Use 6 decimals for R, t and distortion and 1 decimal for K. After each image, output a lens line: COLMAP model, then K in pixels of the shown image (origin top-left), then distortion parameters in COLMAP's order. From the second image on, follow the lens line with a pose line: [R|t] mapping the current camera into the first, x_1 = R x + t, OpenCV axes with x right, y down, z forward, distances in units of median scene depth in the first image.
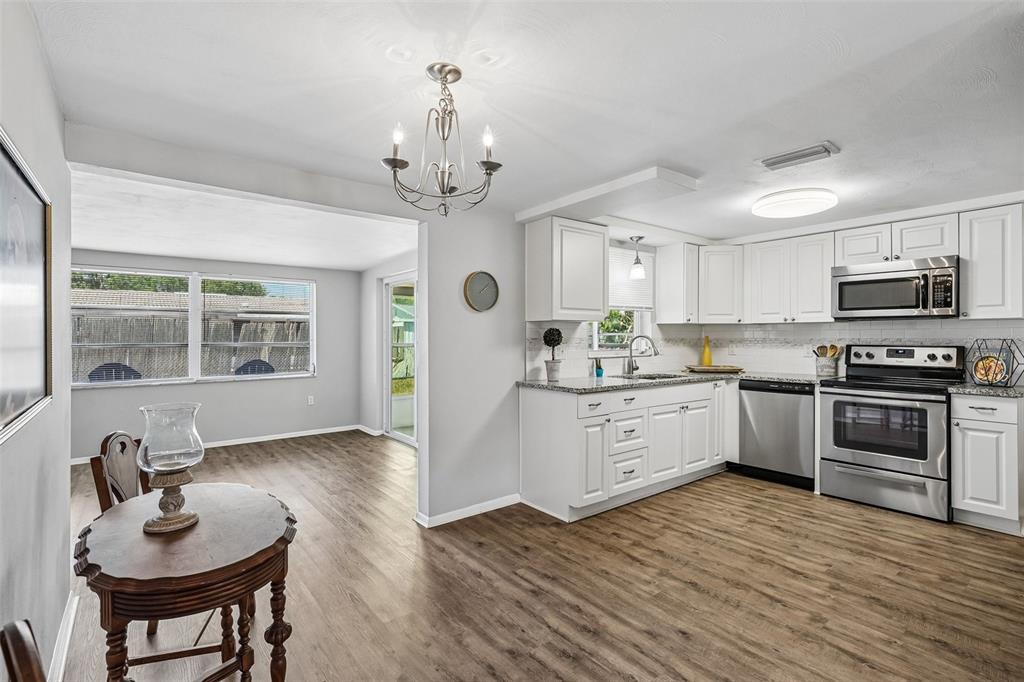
lens RADIAL K [[486.2, 0, 522.0], [0, 486.2, 336.1], [0, 0, 1]] dist [-0.001136, 0.004133]
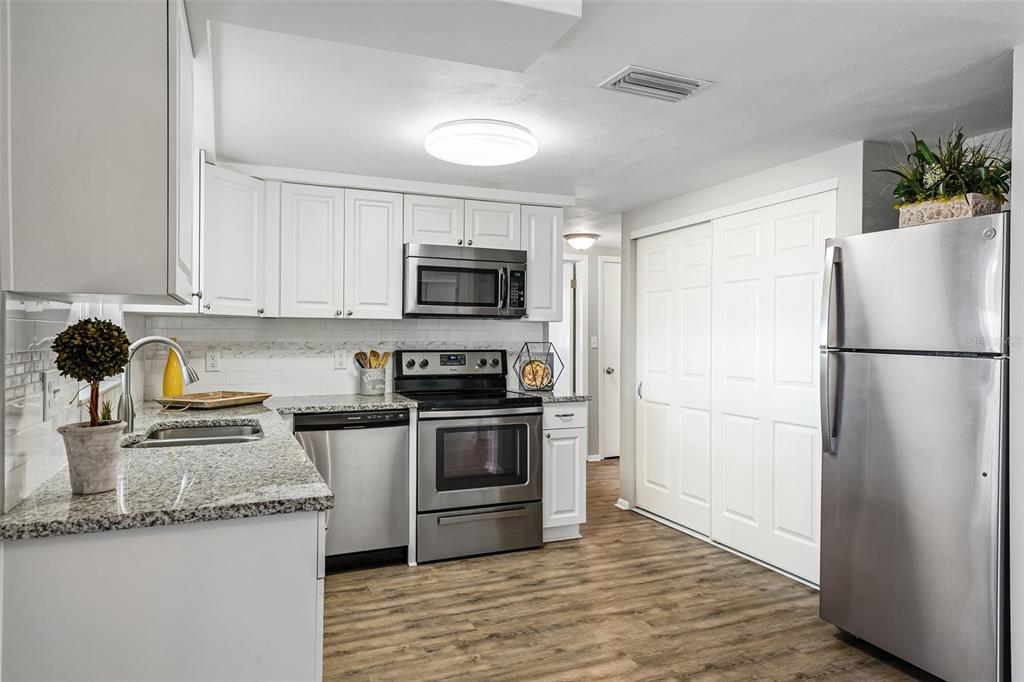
lens RADIAL K [[647.6, 0, 517.4], [0, 647.6, 337.6], [0, 0, 1]] dist [0.026029, -0.000058]
pose [[0.281308, -0.002721, 0.959614, -0.258068], [-0.007014, 0.999963, 0.004892, -0.008776], [-0.959592, -0.008107, 0.281279, 0.627677]]
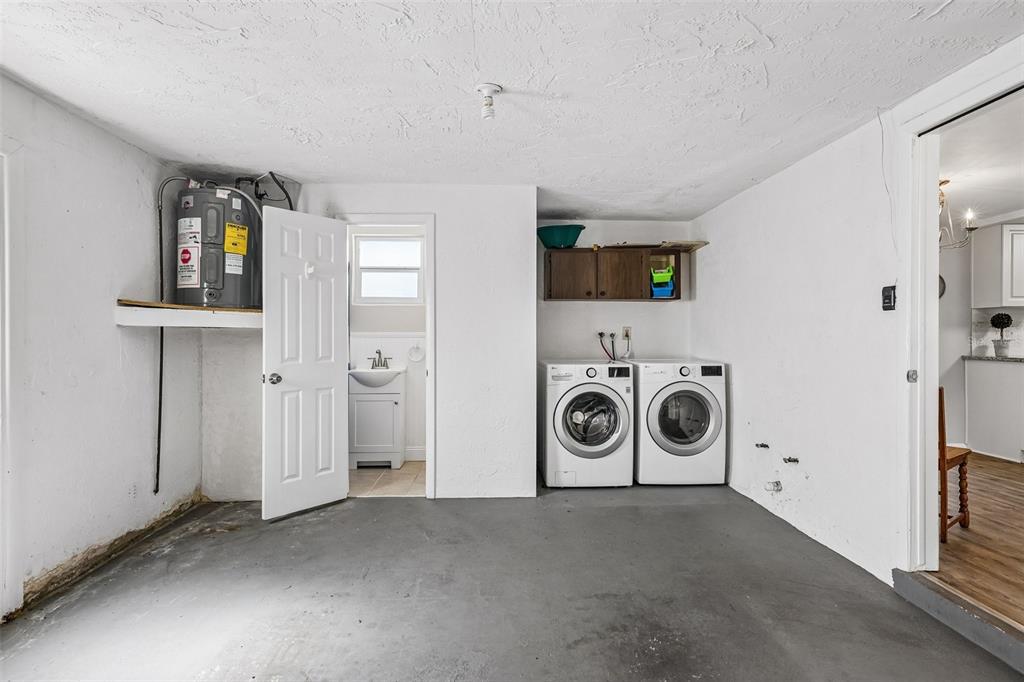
lens RADIAL K [[530.8, 0, 501.5], [0, 530.8, 333.1], [0, 0, 1]] dist [0.004141, 0.000849]
pose [[0.789799, 0.001888, -0.613363, -0.107250], [-0.002497, 0.999997, -0.000137, 0.036236], [0.613361, 0.001640, 0.789801, -0.833191]]
